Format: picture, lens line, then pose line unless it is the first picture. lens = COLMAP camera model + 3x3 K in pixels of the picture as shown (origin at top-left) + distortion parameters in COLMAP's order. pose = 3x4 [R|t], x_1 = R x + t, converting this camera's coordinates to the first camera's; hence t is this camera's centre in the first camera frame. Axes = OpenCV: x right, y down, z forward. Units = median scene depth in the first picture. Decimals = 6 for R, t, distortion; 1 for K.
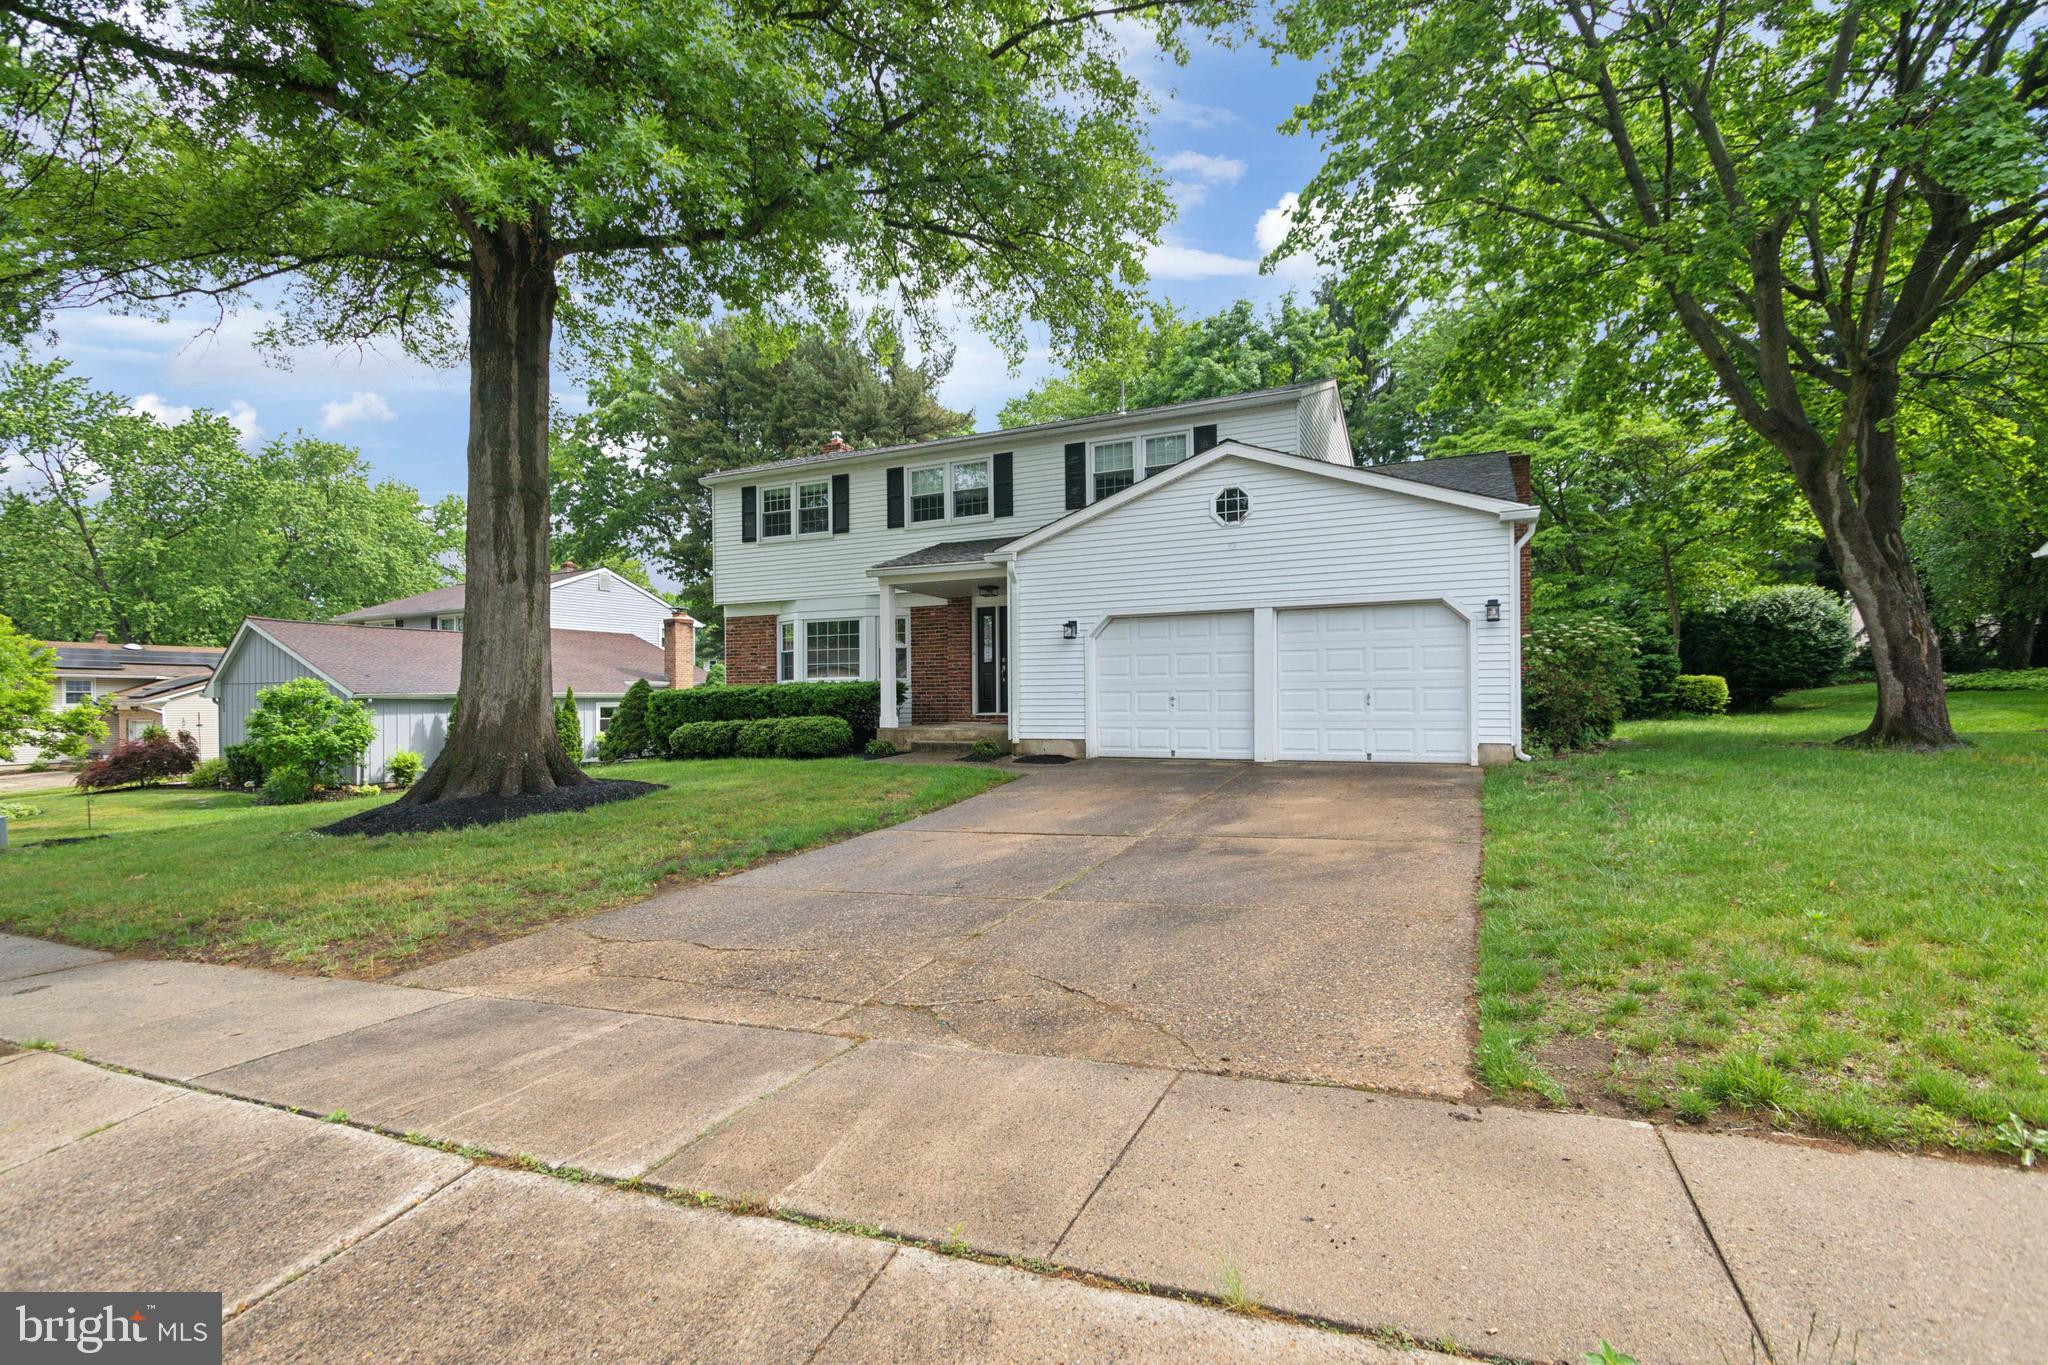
lens RADIAL K [[976.8, 0, 1025.4], [0, 976.8, 705.7], [0, 0, 1]] dist [0.002460, 0.000292]
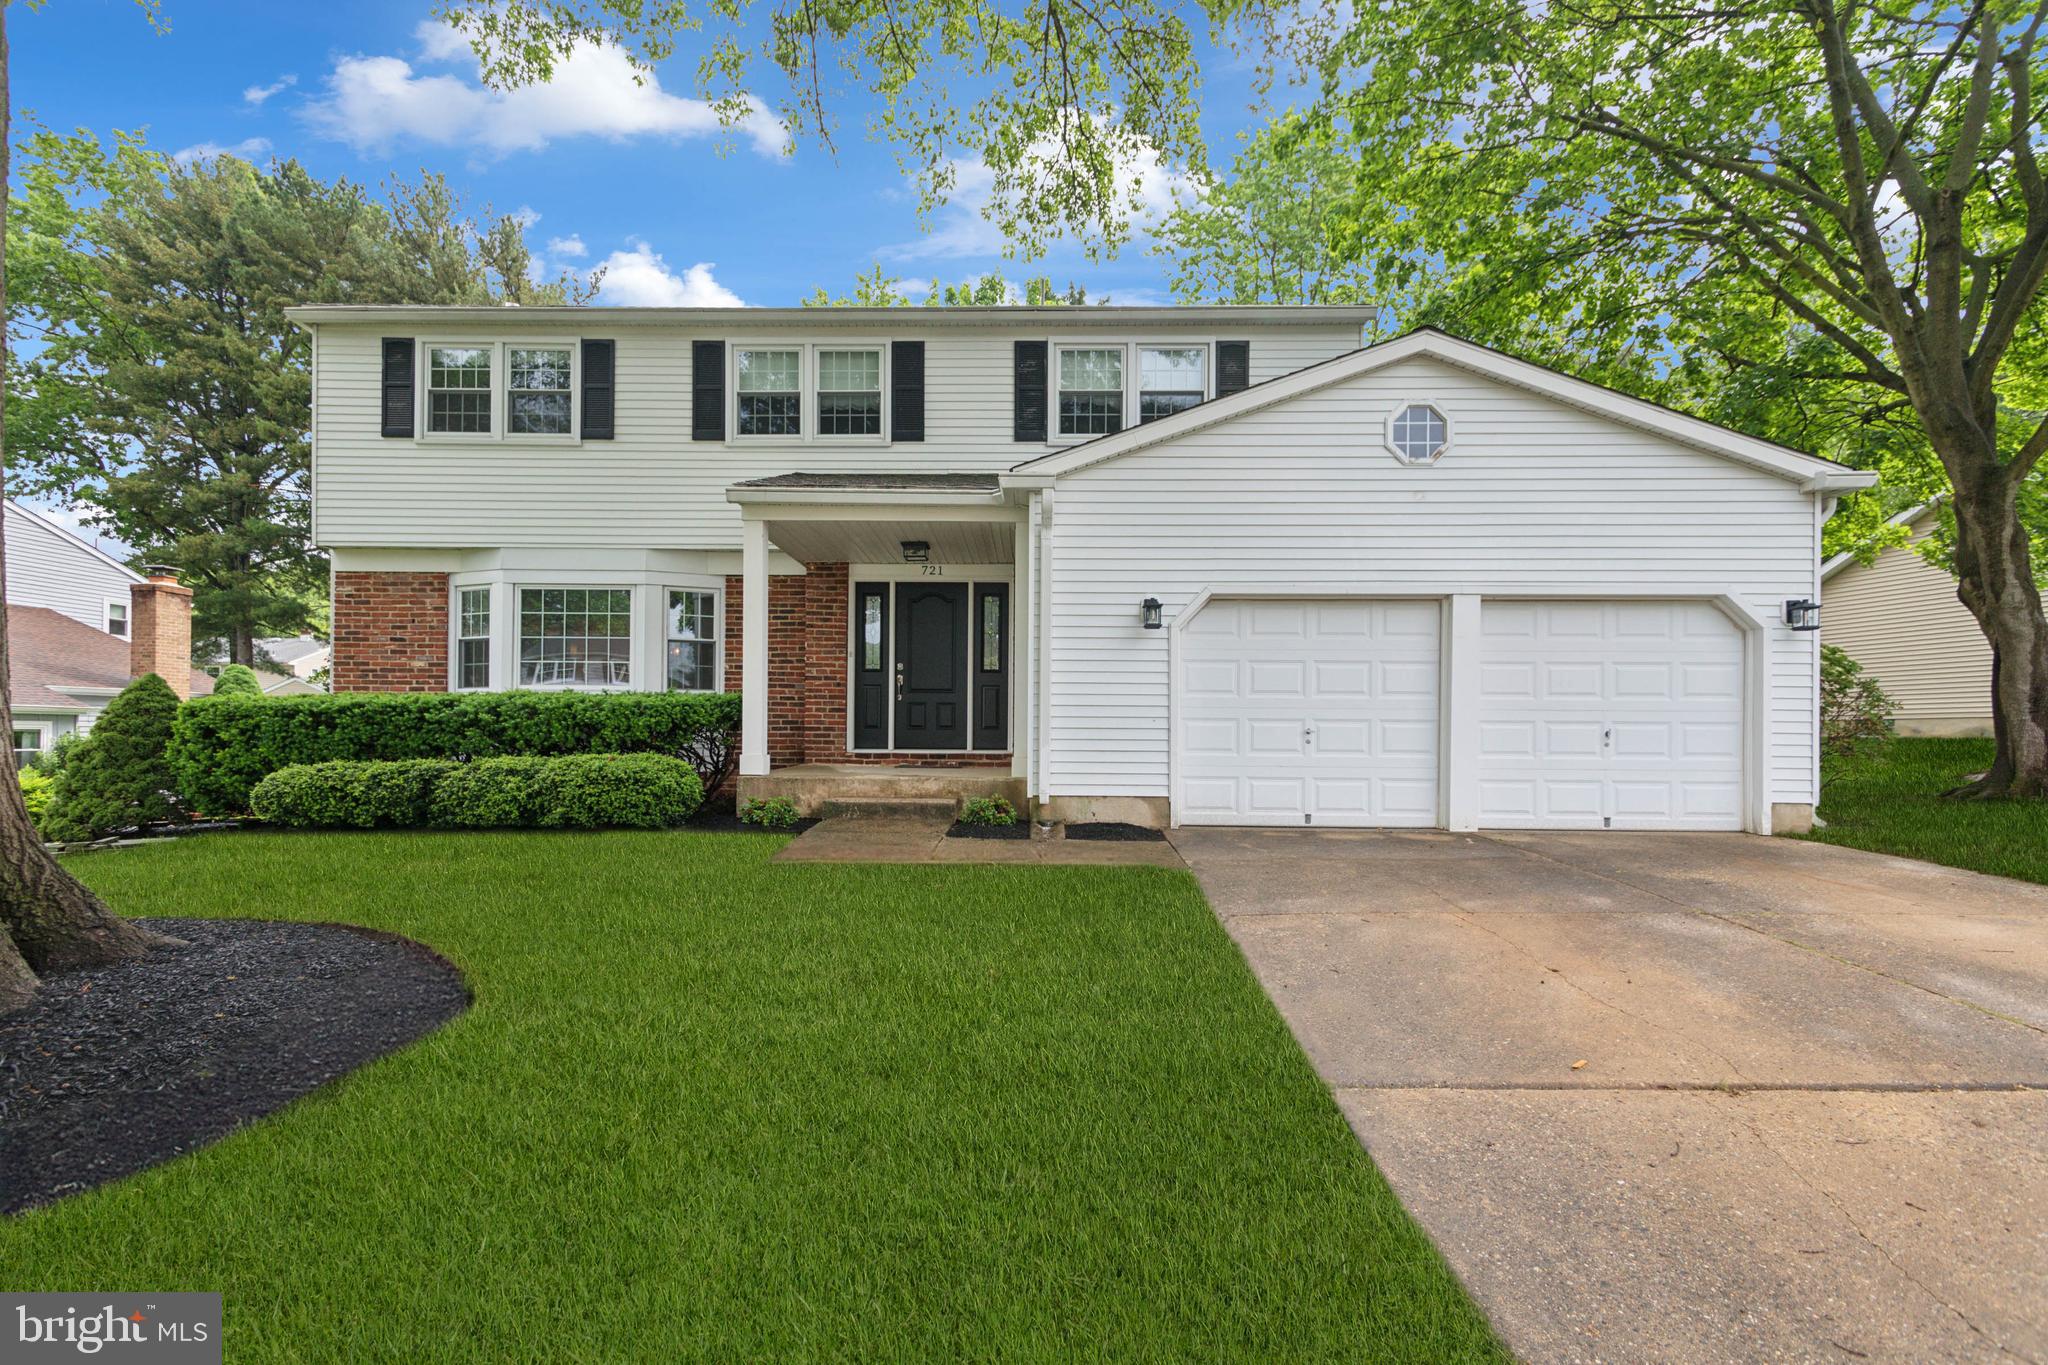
lens RADIAL K [[969.4, 0, 1025.2], [0, 969.4, 737.8], [0, 0, 1]] dist [0.011943, 0.000414]
pose [[0.907305, 0.014910, 0.420209, -0.210632], [-0.014149, 0.999888, -0.004929, 0.001723], [-0.420235, -0.001473, 0.907414, 0.384400]]
